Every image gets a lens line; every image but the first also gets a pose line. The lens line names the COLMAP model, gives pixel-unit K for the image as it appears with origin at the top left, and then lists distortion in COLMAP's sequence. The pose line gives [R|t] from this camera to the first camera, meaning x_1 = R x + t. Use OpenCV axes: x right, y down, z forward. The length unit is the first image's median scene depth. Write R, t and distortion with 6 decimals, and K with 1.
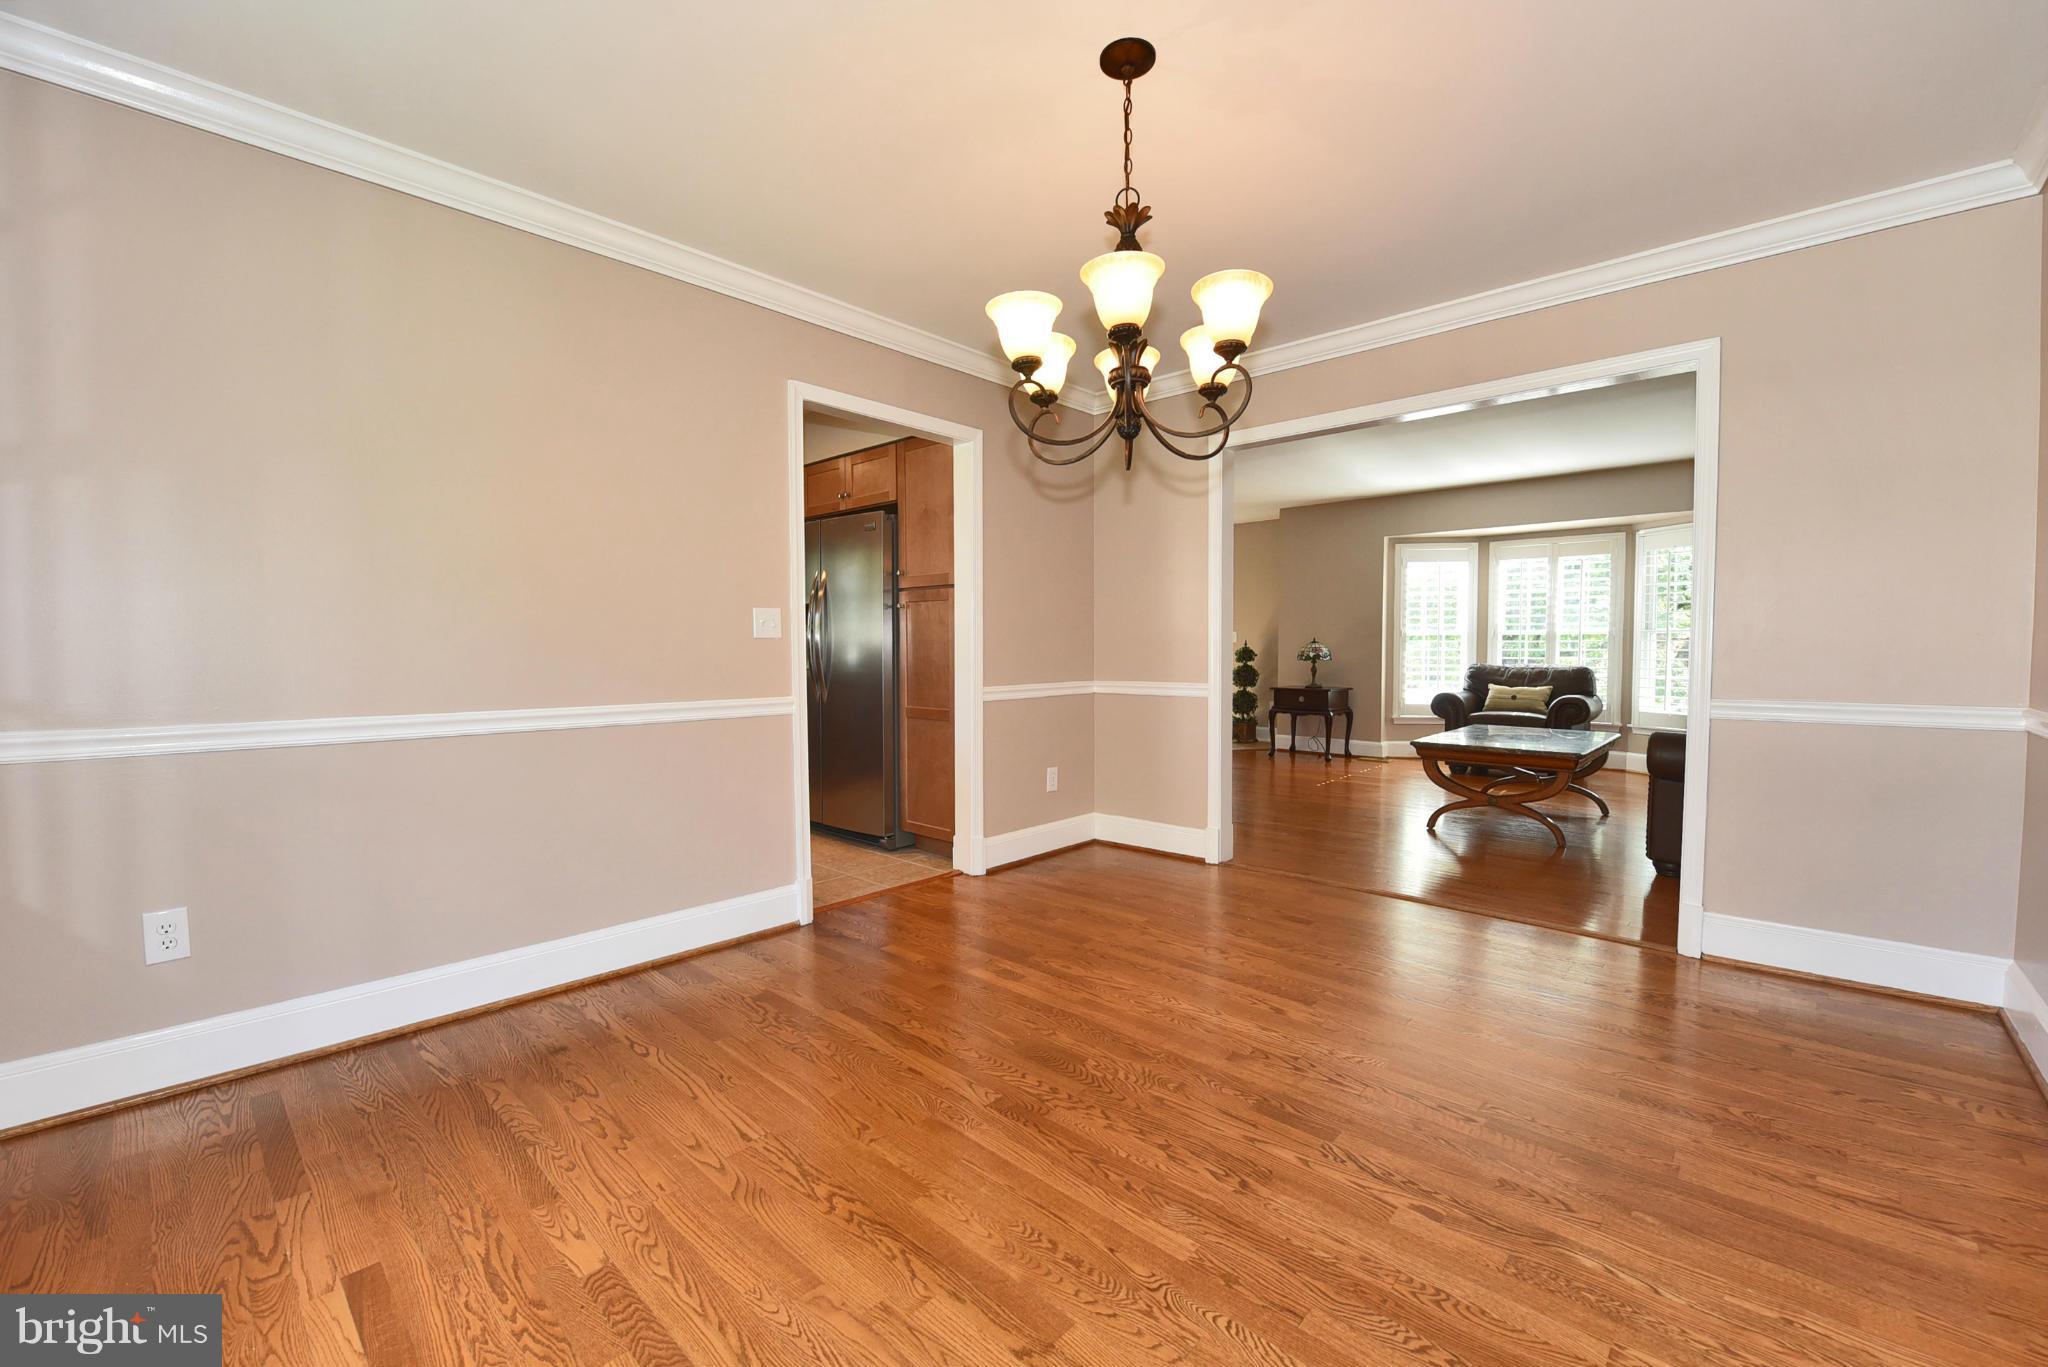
lens RADIAL K [[826.4, 0, 1033.2], [0, 826.4, 677.6], [0, 0, 1]] dist [-0.000916, -0.000021]
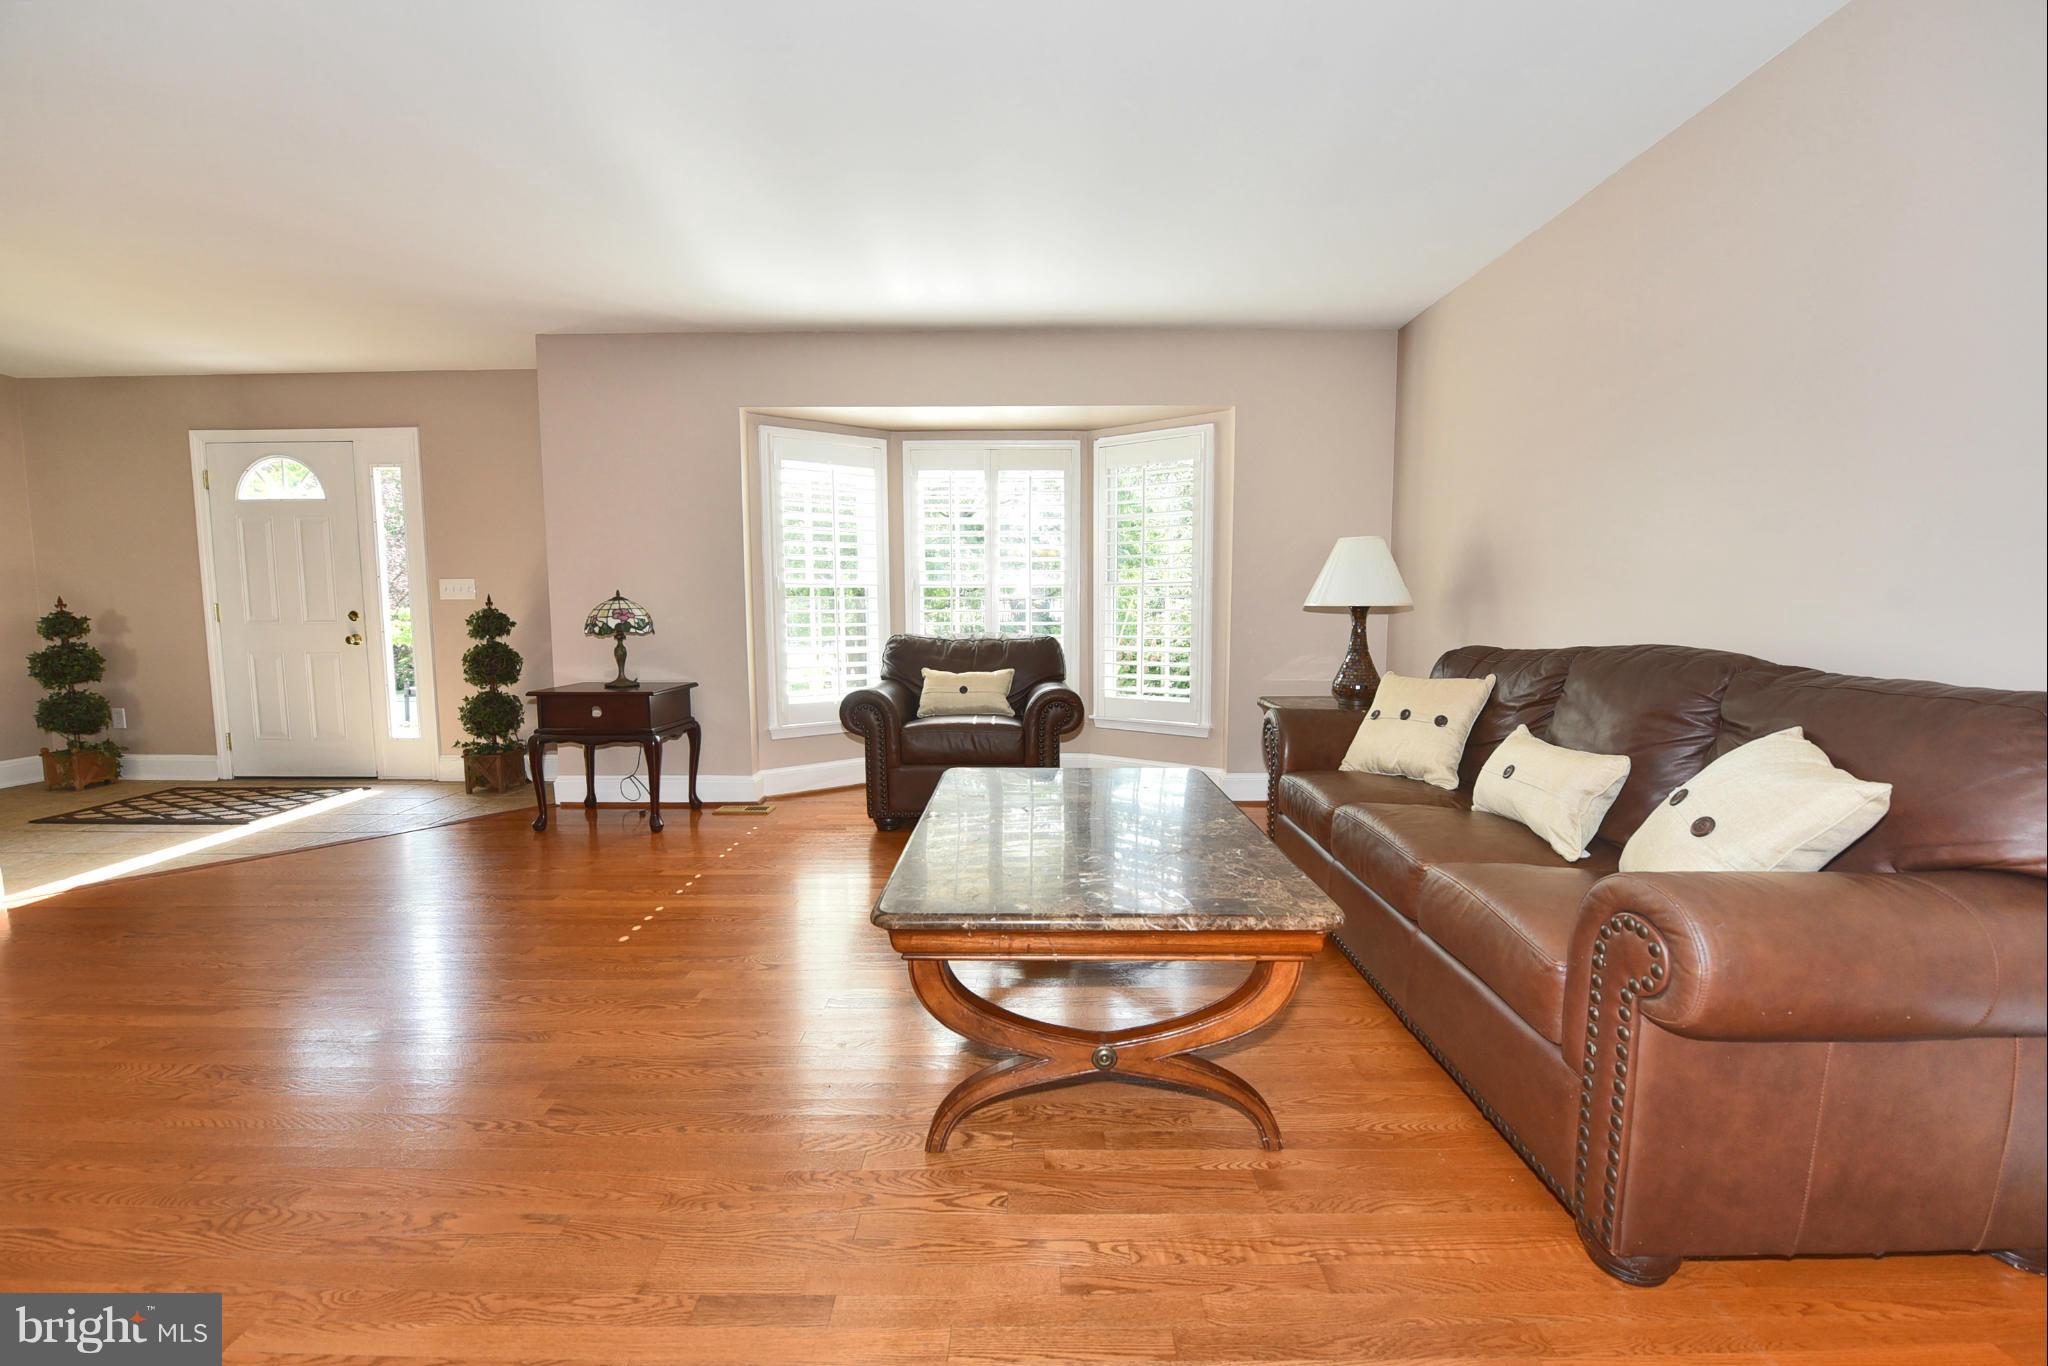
lens RADIAL K [[826.4, 0, 1025.2], [0, 826.4, 673.4], [0, 0, 1]] dist [-0.000916, -0.000021]
pose [[0.735344, -0.060168, 0.675018, 0.177824], [0.030707, 0.997986, 0.055504, -0.017658], [-0.676998, -0.020087, 0.735710, 0.451906]]
